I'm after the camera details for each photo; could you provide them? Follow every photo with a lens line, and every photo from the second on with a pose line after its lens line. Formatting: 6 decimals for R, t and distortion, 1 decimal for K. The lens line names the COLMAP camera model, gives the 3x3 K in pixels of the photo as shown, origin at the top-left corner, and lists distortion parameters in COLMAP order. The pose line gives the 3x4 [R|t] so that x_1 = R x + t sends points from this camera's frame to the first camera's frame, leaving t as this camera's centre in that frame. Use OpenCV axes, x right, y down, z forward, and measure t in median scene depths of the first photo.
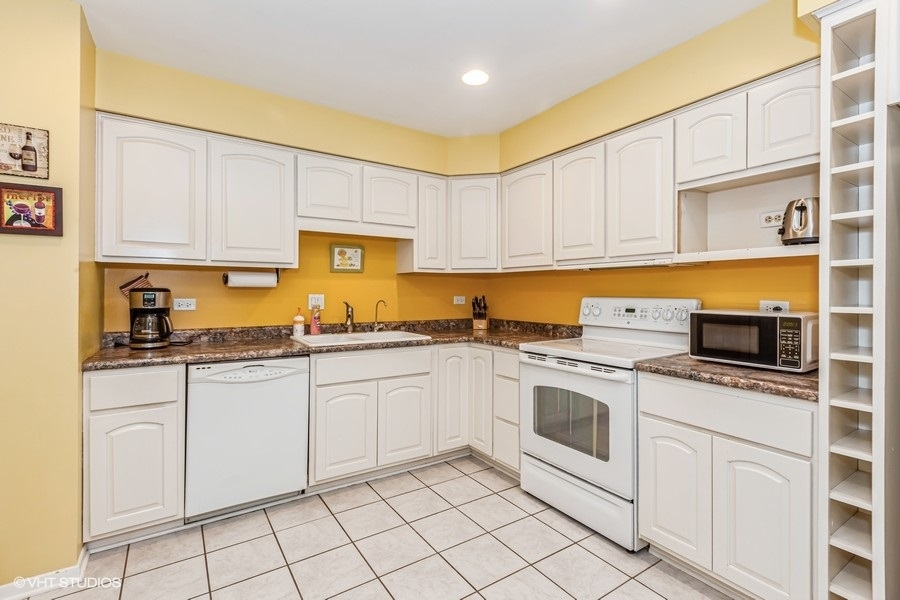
lens RADIAL K [[421.4, 0, 455.4], [0, 421.4, 292.2], [0, 0, 1]] dist [-0.004203, 0.001197]
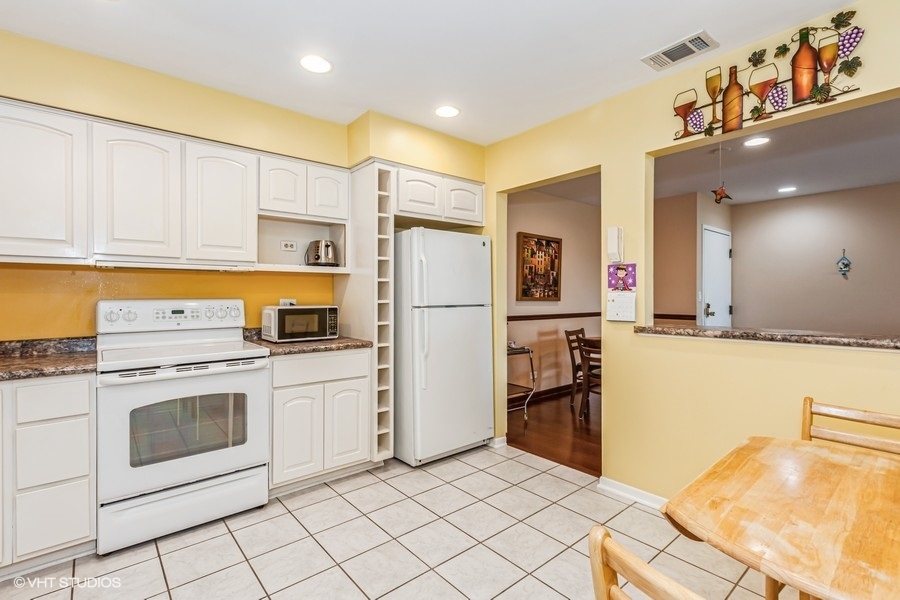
lens RADIAL K [[421.4, 0, 429.1], [0, 421.4, 301.5], [0, 0, 1]] dist [-0.004203, 0.001197]
pose [[-0.092899, -0.016867, 0.995533, -0.647138], [0.004977, 0.999836, 0.017405, 0.003577], [-0.995663, 0.006572, -0.092800, 0.492064]]
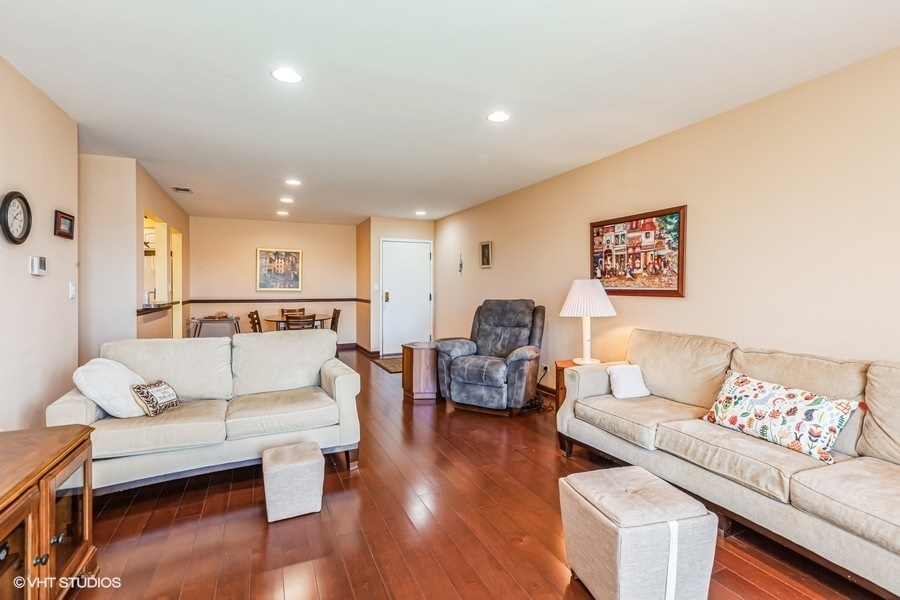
lens RADIAL K [[421.4, 0, 452.1], [0, 421.4, 292.4], [0, 0, 1]] dist [-0.004203, 0.001197]
pose [[0.157046, -0.018164, 0.987424, -1.691517], [0.008180, 0.999820, 0.017091, 0.009996], [-0.987557, 0.005393, 0.157166, -2.154582]]
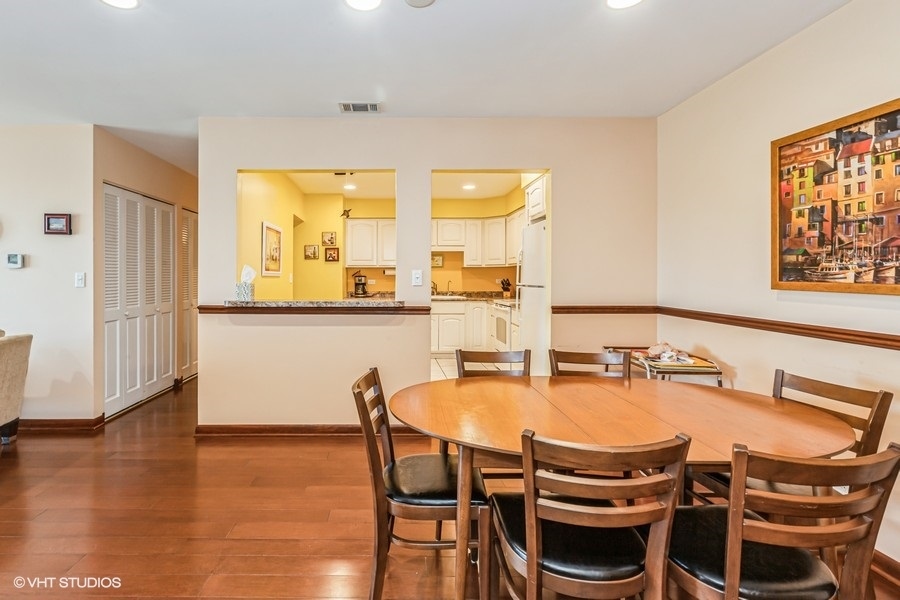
lens RADIAL K [[421.4, 0, 394.7], [0, 421.4, 276.7], [0, 0, 1]] dist [-0.004203, 0.001197]
pose [[0.836693, -0.005688, -0.547643, 1.131638], [0.003930, 0.999983, -0.004381, 0.010354], [0.547659, 0.001513, 0.836701, -1.383748]]
